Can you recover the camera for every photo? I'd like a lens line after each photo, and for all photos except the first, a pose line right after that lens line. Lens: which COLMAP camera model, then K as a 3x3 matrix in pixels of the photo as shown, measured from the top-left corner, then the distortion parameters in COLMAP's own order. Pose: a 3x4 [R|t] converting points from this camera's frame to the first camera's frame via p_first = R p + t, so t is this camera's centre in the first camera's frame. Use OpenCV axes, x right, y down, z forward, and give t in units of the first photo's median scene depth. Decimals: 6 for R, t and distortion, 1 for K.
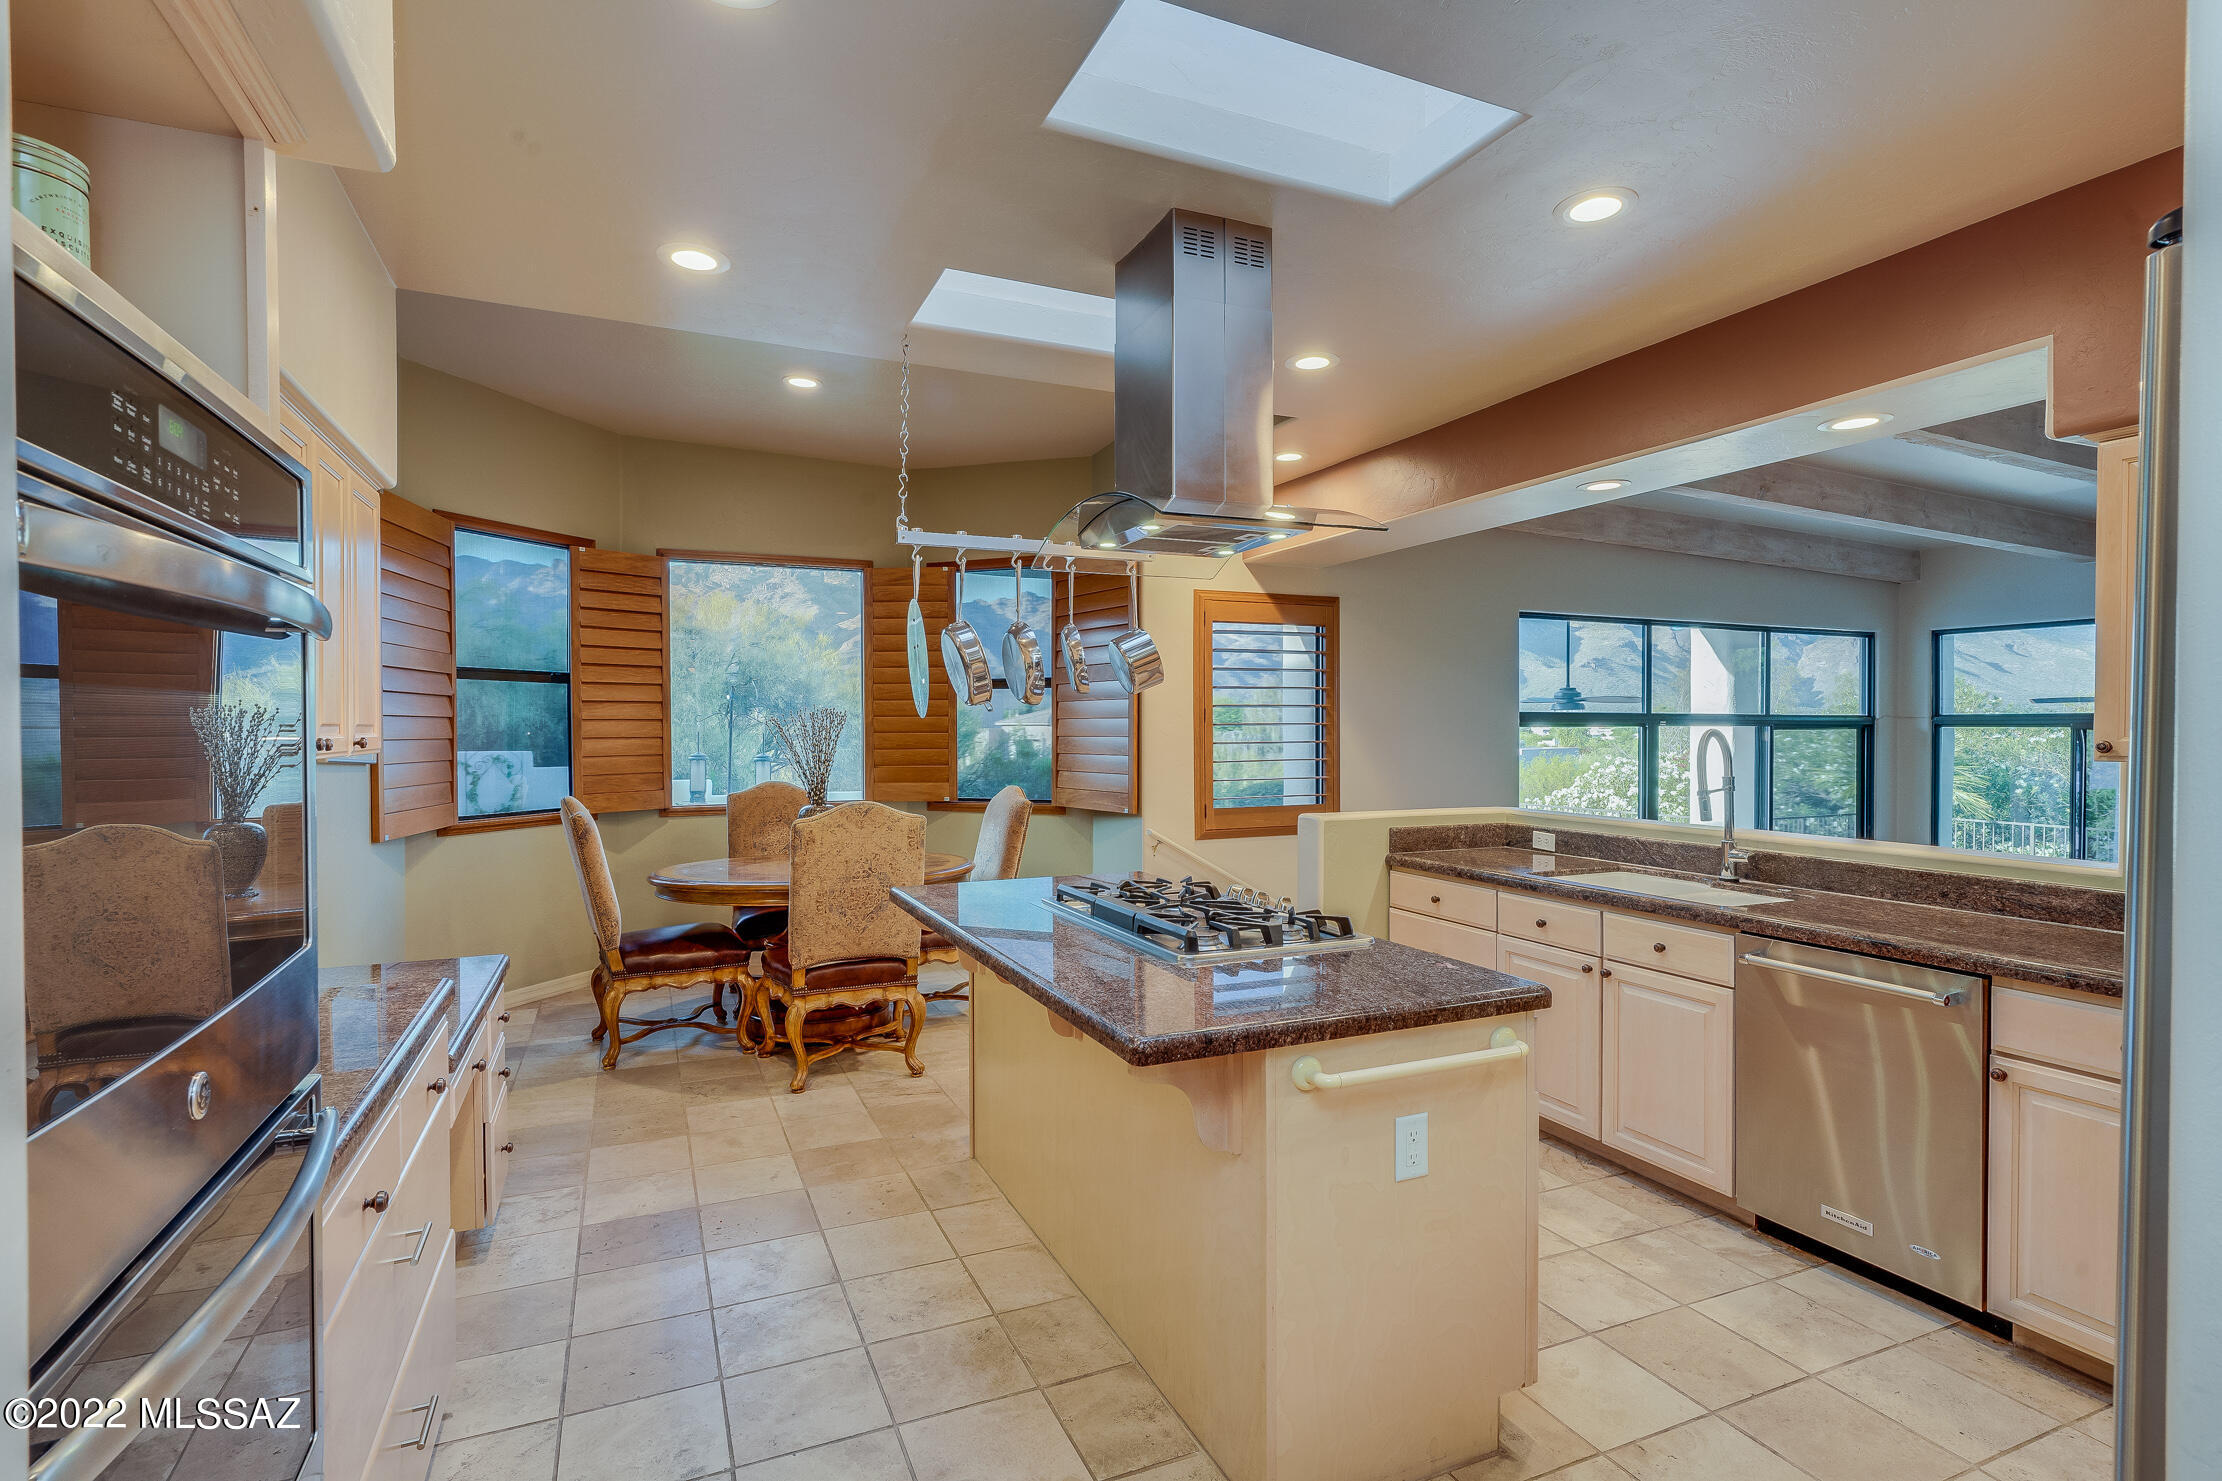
lens RADIAL K [[1084.1, 0, 1117.0], [0, 1084.1, 739.7], [0, 0, 1]] dist [0.001235, 0.000687]
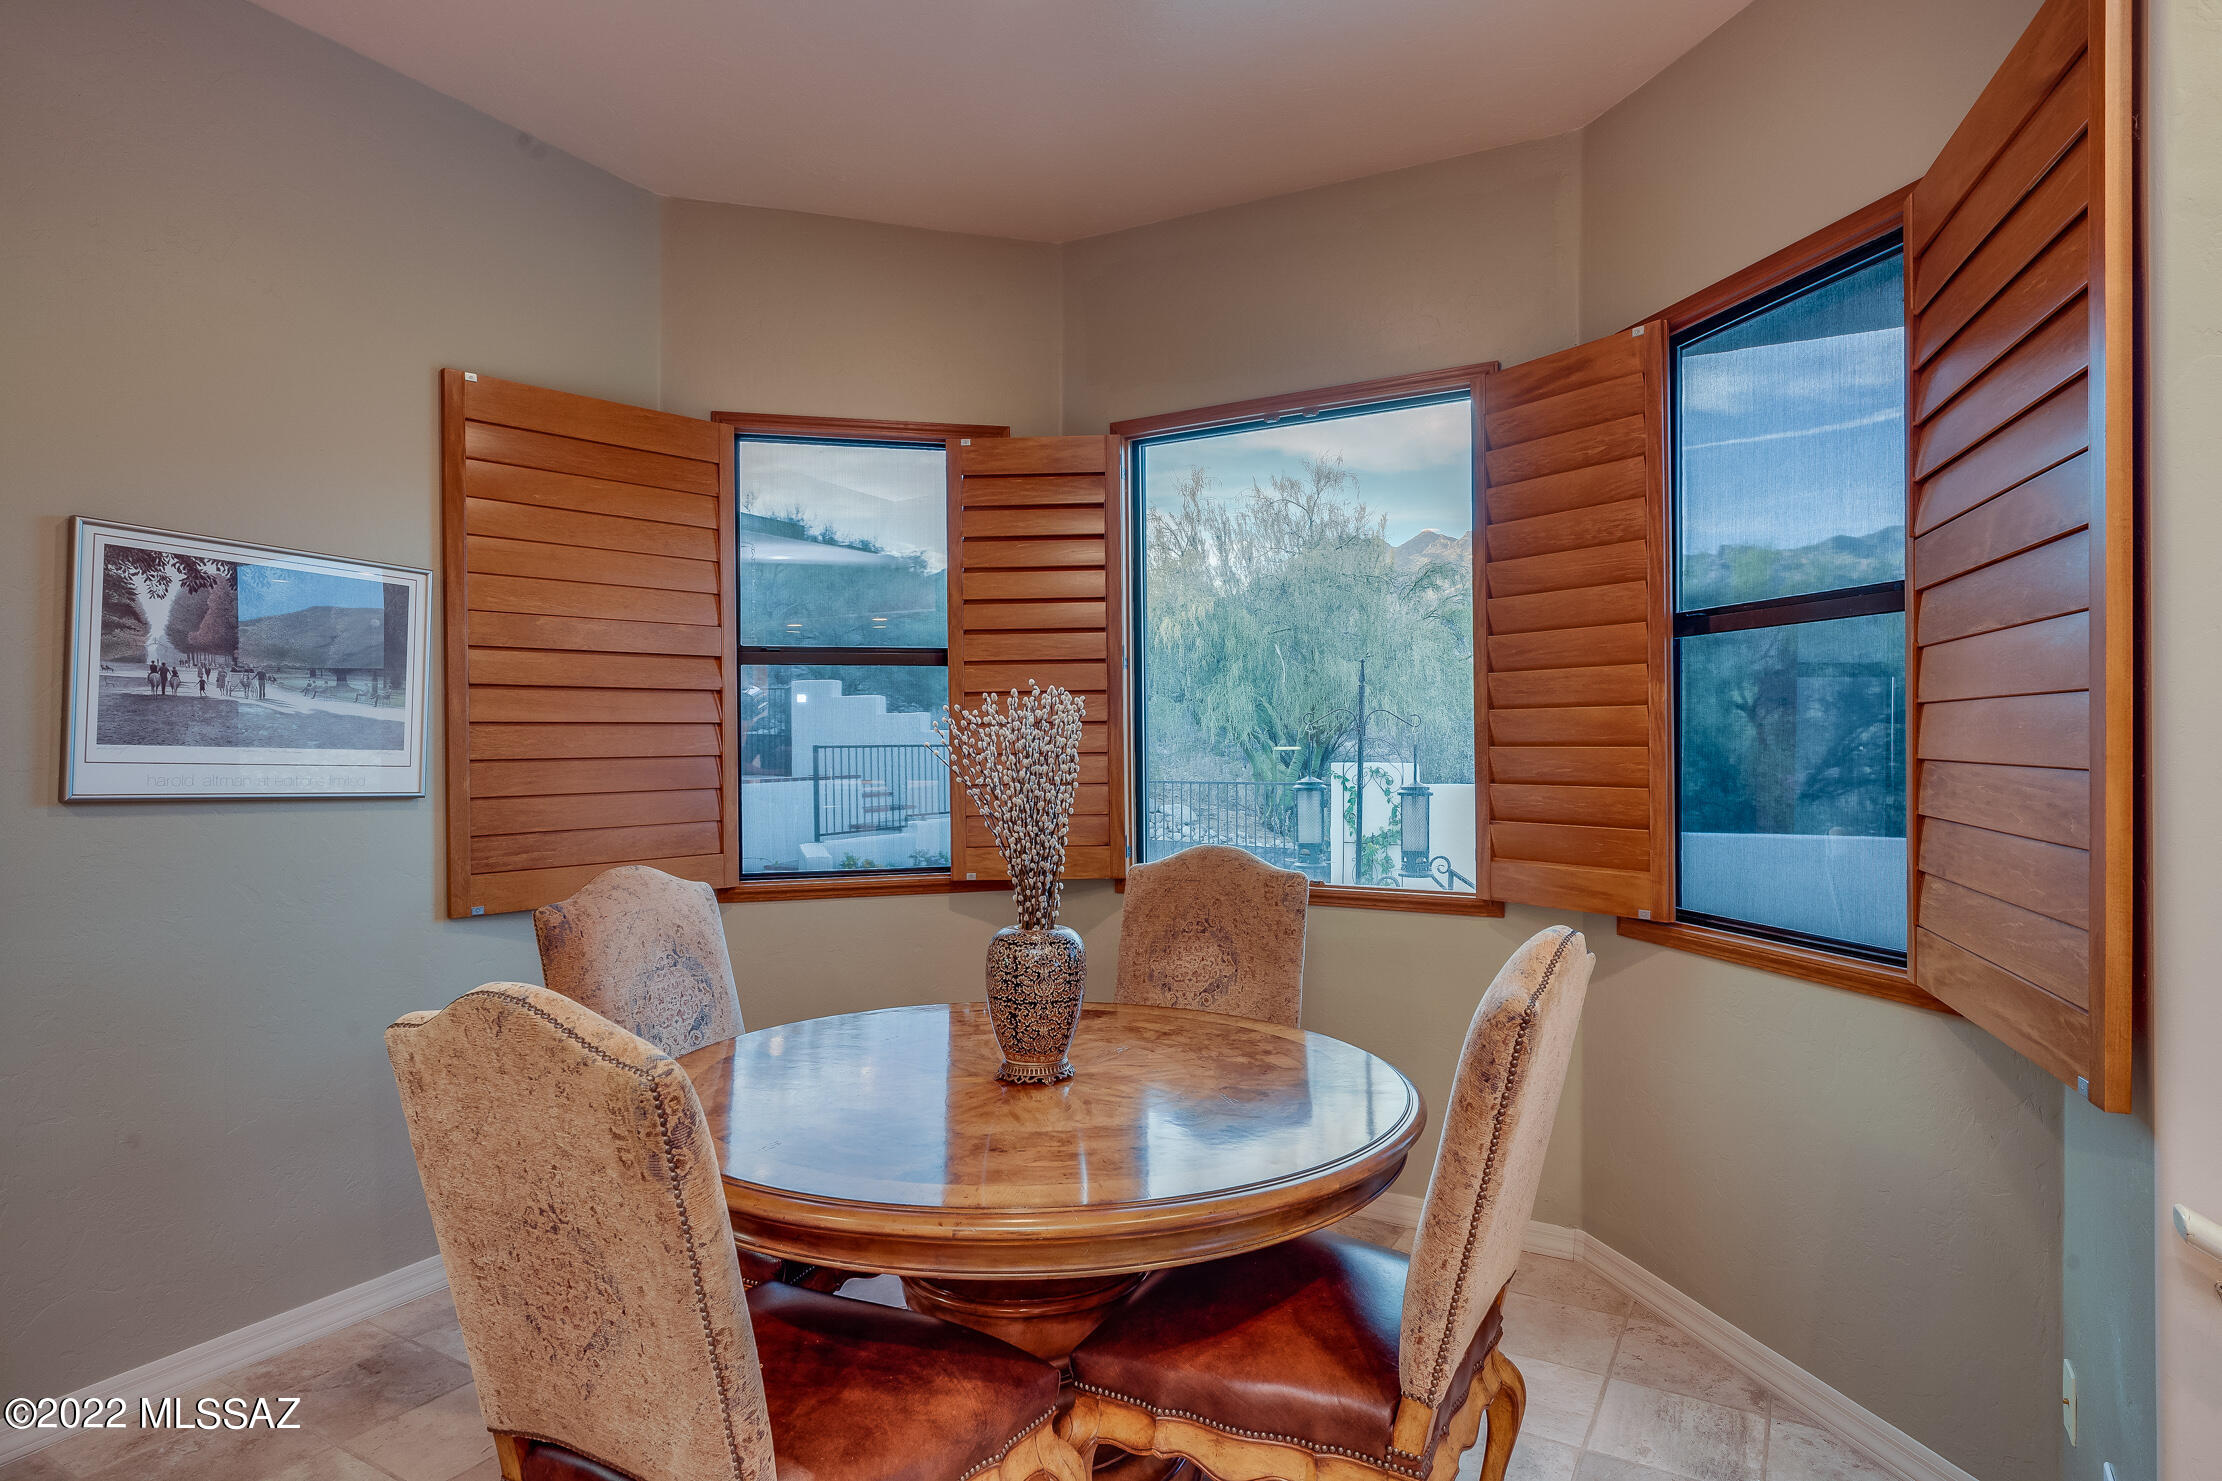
lens RADIAL K [[1213.8, 0, 1110.0], [0, 1213.8, 736.9], [0, 0, 1]] dist [0.001224, -0.000041]
pose [[0.585107, -0.001675, -0.810954, 0.103676], [-0.003150, 0.999986, -0.004337, -0.008507], [0.810950, 0.005092, 0.585093, 0.678151]]
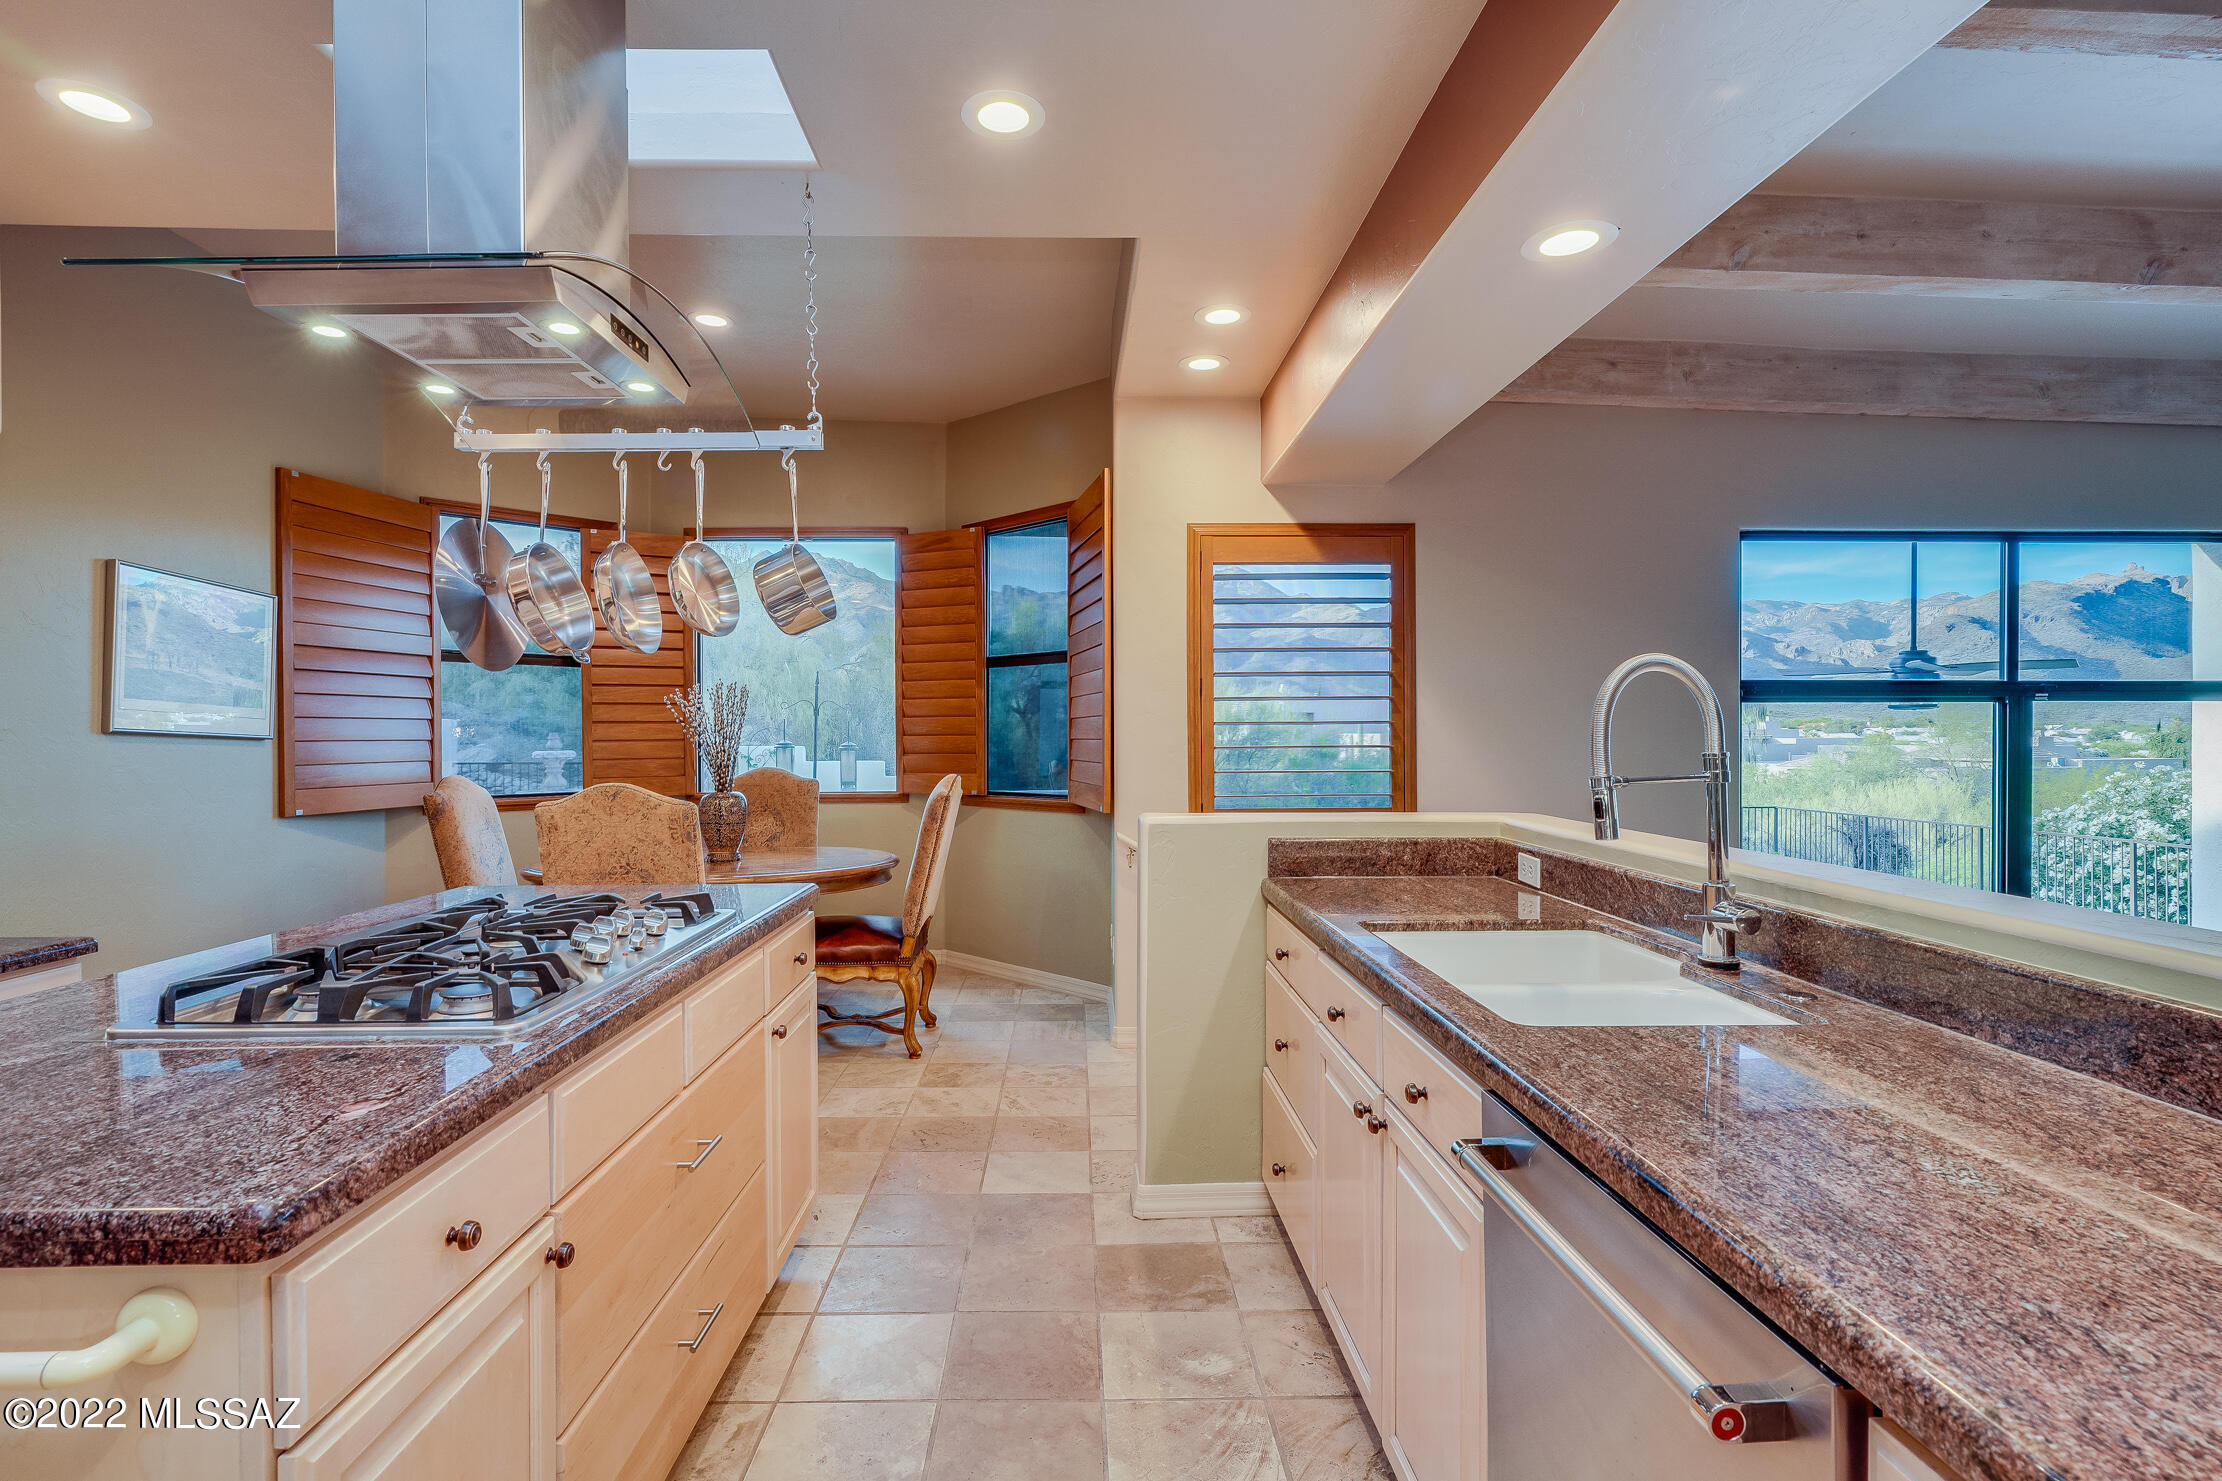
lens RADIAL K [[1074.1, 0, 1086.2], [0, 1074.1, 736.1], [0, 0, 1]] dist [-0.000128, 0.001462]
pose [[0.920000, -0.000843, -0.391917, 0.310254], [-0.003006, 0.999953, -0.009206, 0.019861], [0.391907, 0.009648, 0.919954, 0.277242]]
